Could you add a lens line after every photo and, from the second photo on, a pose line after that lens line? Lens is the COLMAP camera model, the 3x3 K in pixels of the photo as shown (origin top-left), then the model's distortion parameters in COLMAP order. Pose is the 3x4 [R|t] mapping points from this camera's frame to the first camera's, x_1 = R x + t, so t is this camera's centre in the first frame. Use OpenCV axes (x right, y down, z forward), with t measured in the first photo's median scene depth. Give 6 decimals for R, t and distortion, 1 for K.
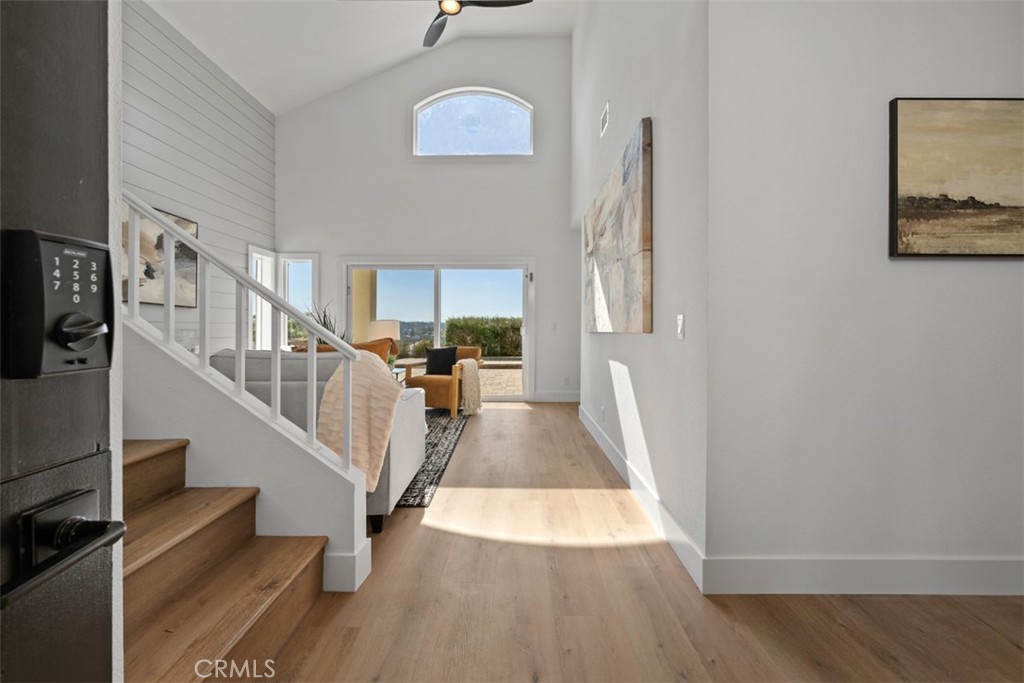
lens RADIAL K [[428.0, 0, 512.8], [0, 428.0, 327.0], [0, 0, 1]] dist [-0.000390, -0.000167]
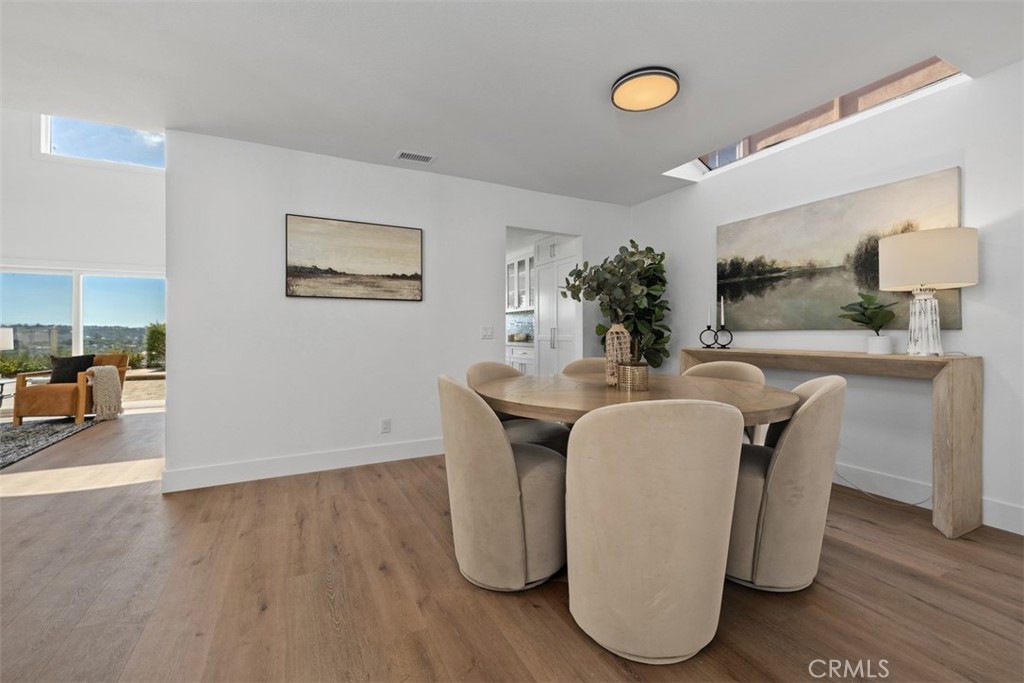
lens RADIAL K [[428.0, 0, 519.5], [0, 428.0, 326.5], [0, 0, 1]] dist [-0.000390, -0.000167]
pose [[0.878112, 0.001623, 0.478452, 0.773693], [0.004393, 0.999925, -0.011454, -0.004172], [-0.478435, 0.012160, 0.878039, -1.018455]]
